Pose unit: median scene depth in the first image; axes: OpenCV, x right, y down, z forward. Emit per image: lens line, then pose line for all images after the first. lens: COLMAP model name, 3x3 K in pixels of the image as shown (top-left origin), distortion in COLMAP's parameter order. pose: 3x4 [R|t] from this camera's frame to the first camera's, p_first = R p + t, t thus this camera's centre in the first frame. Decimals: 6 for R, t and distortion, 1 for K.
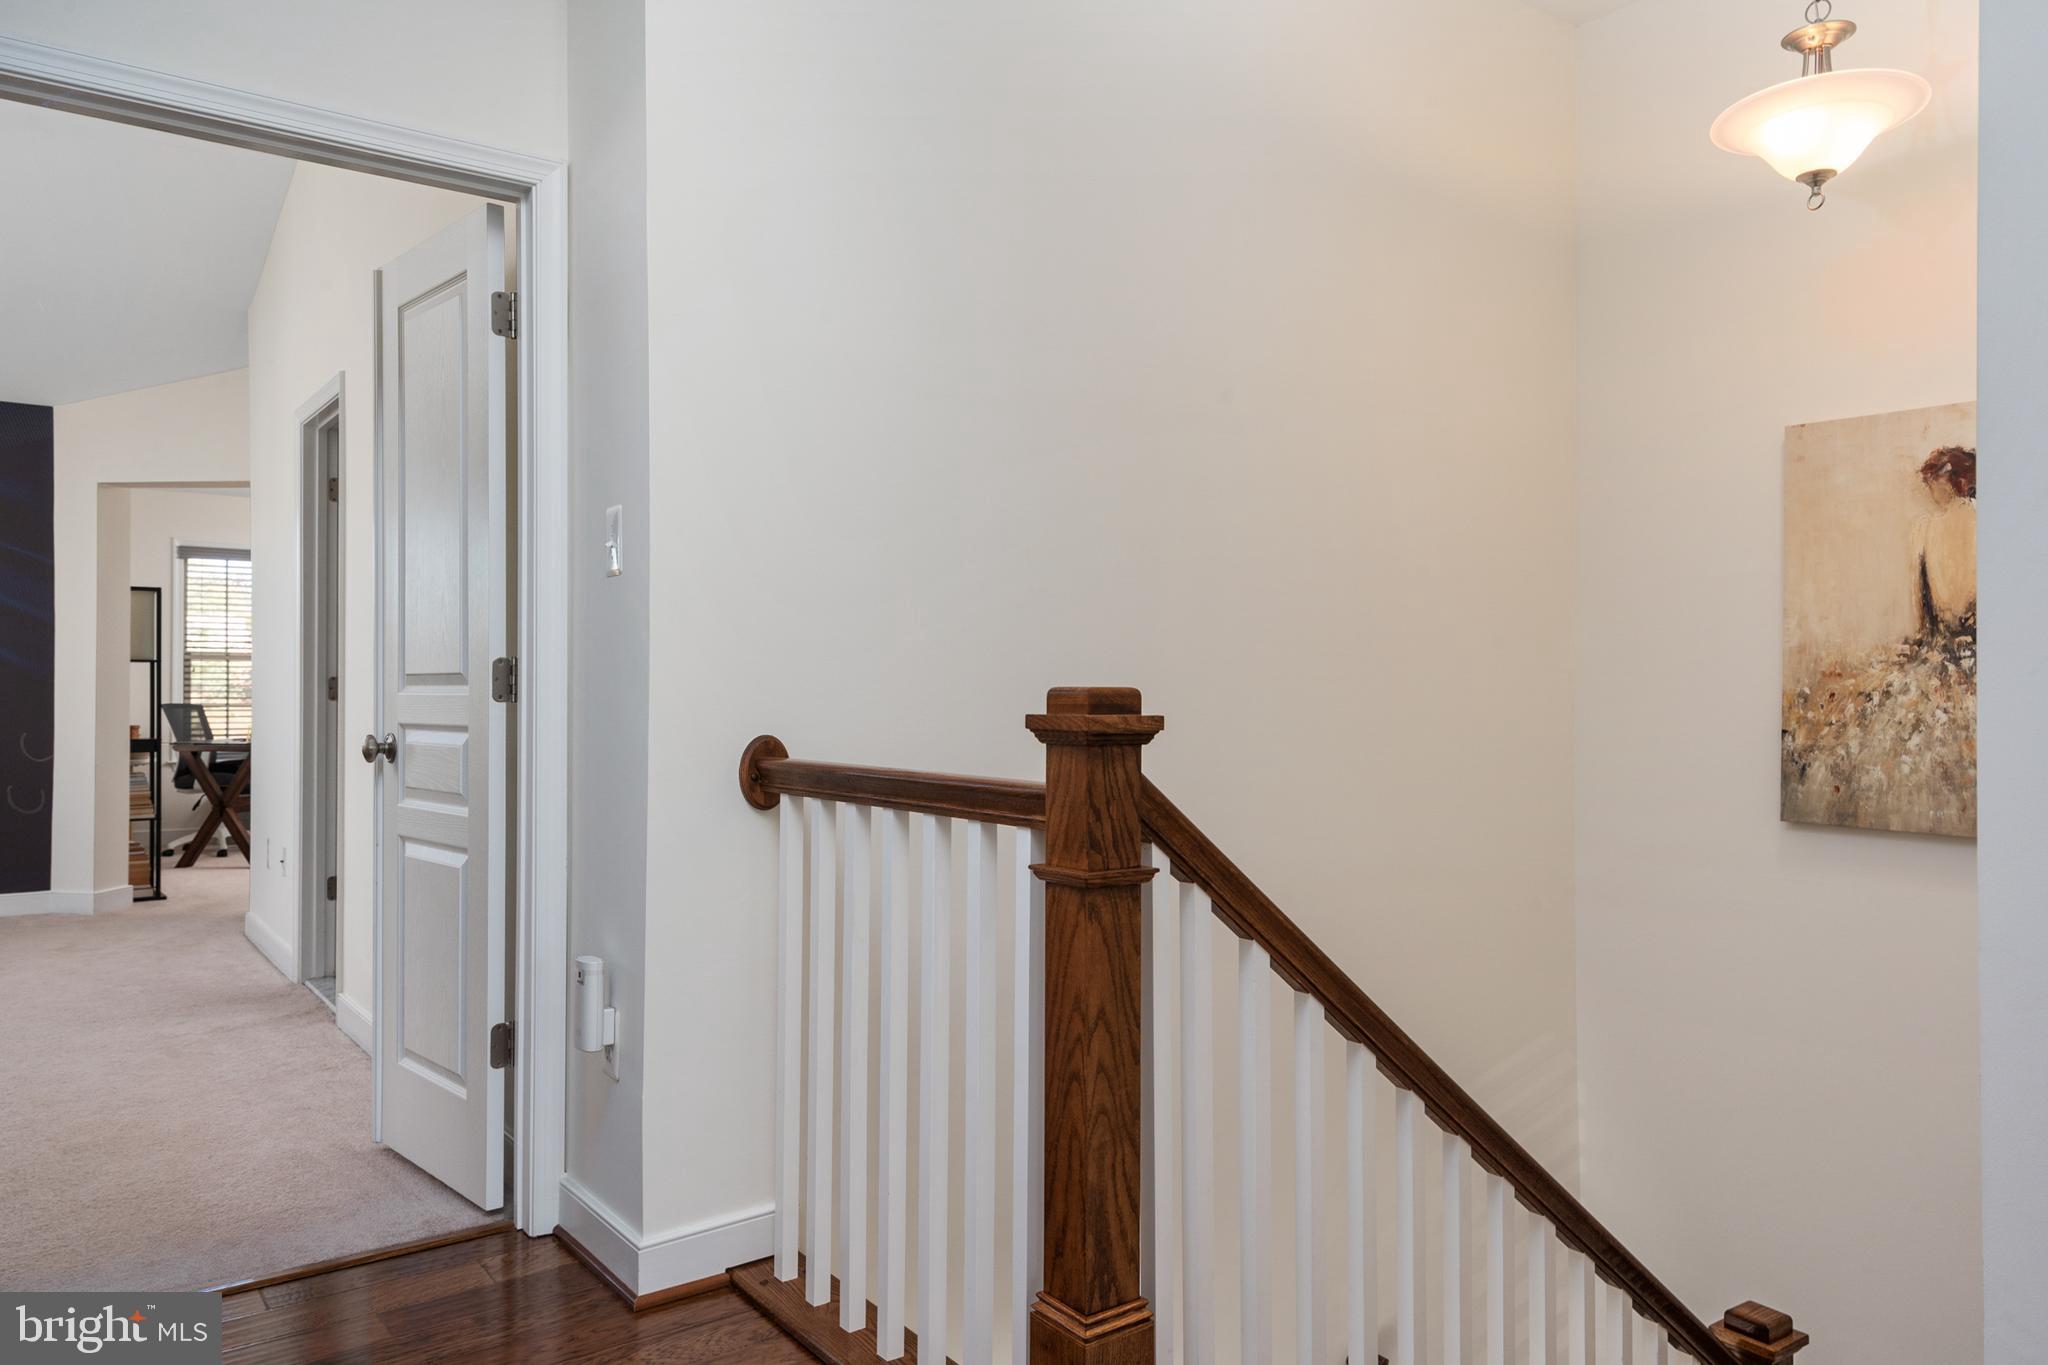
lens RADIAL K [[1381.9, 0, 1022.8], [0, 1381.9, 678.4], [0, 0, 1]] dist [0.021672, -0.001991]
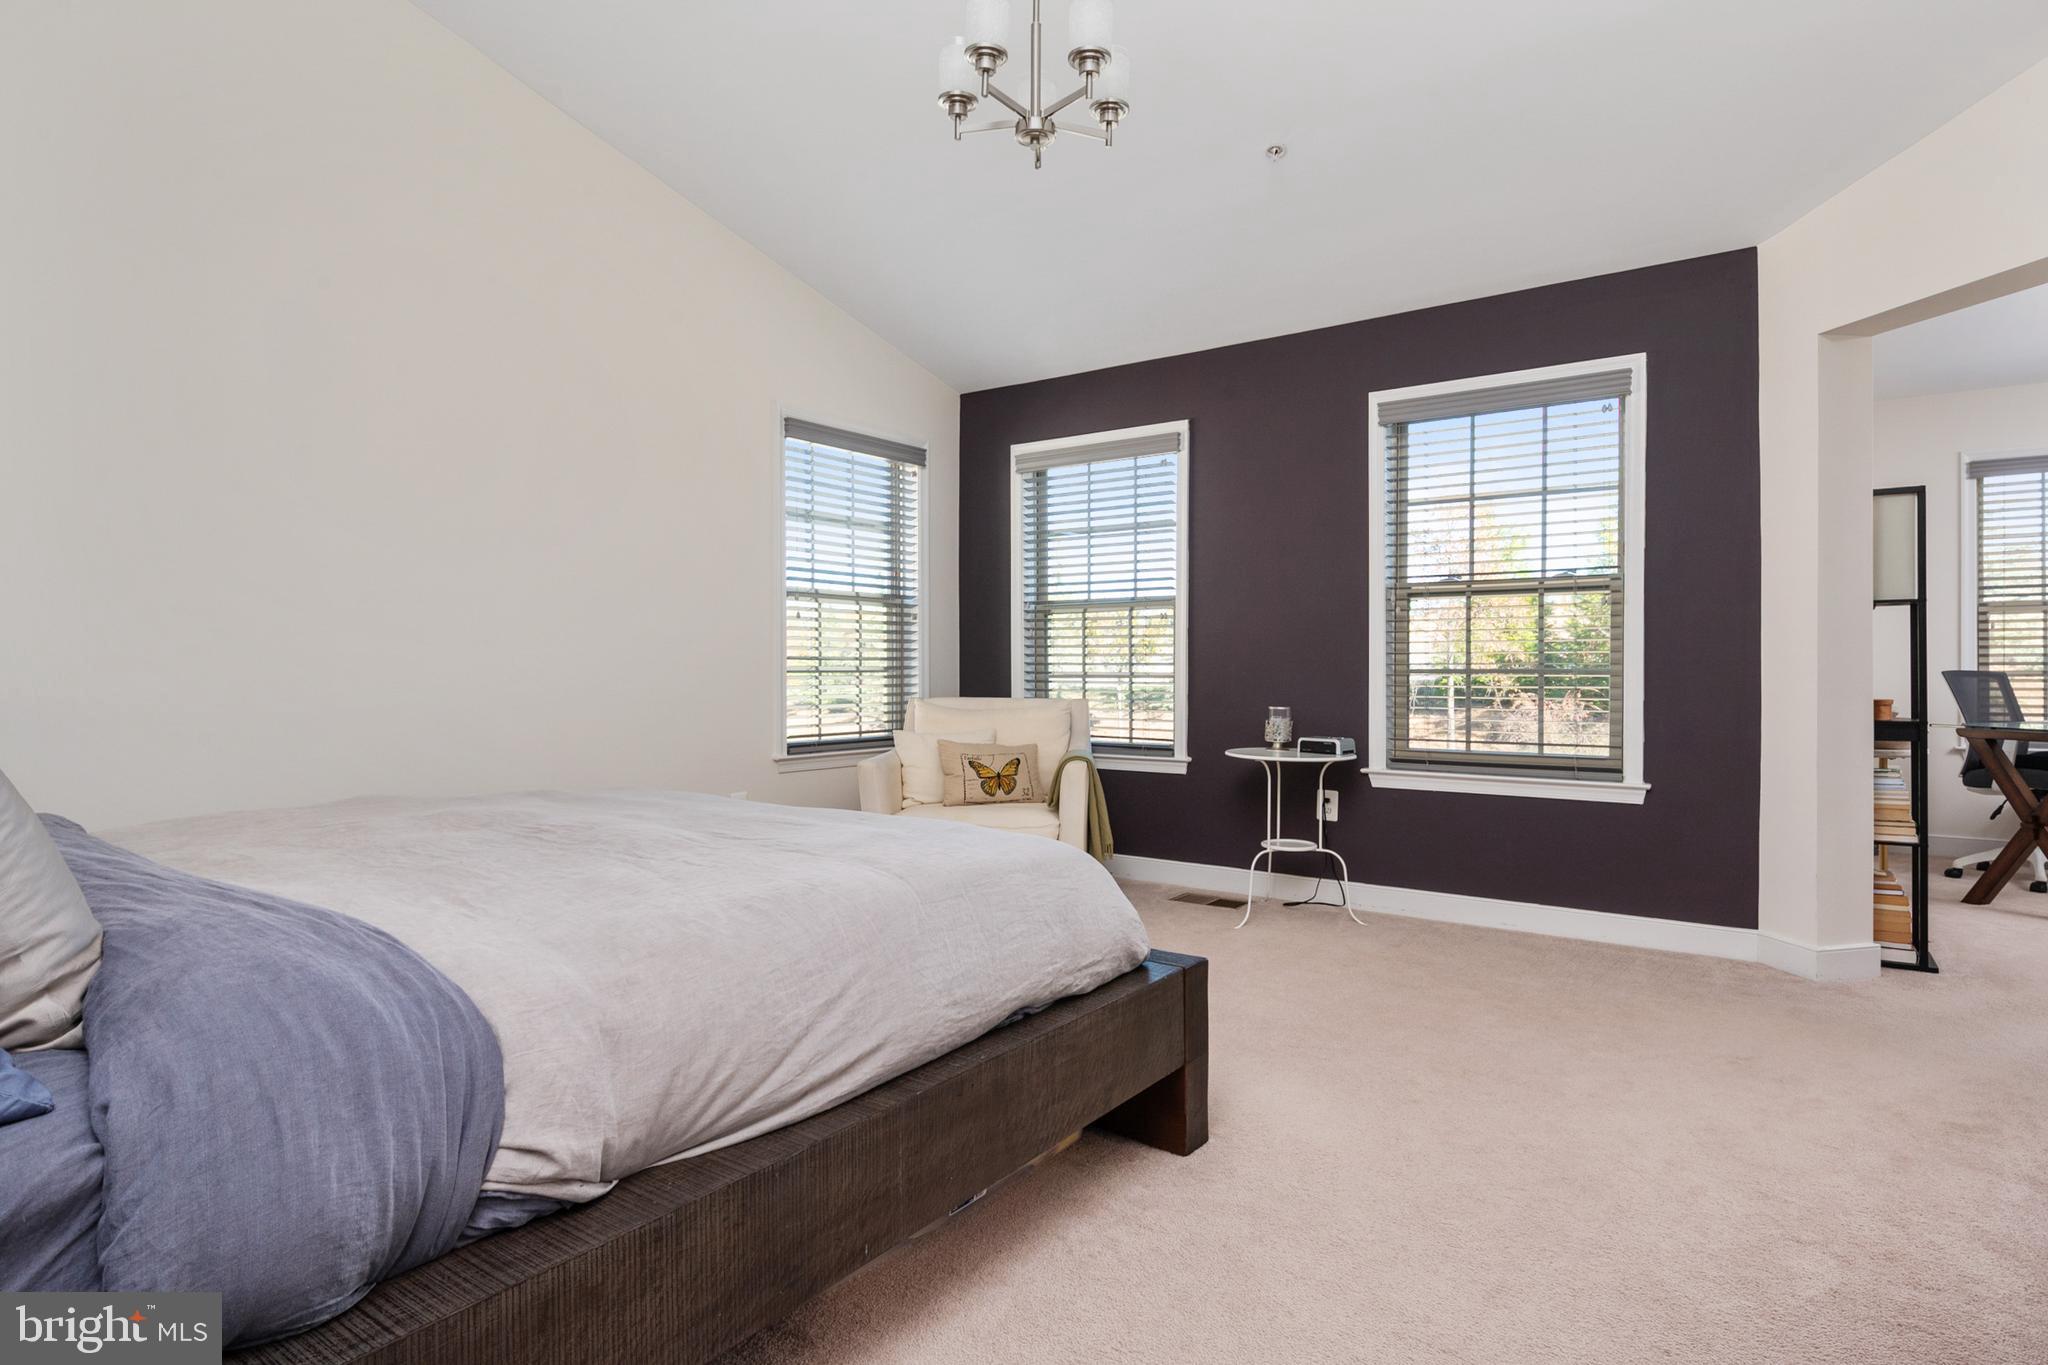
lens RADIAL K [[1076.8, 0, 1022.0], [0, 1076.8, 662.1], [0, 0, 1]] dist [-0.006089, -0.001275]
pose [[0.285028, -0.002909, -0.958515, -0.218661], [0.007882, 0.999969, -0.000690, 0.010759], [0.958487, -0.007359, 0.285042, 0.380648]]
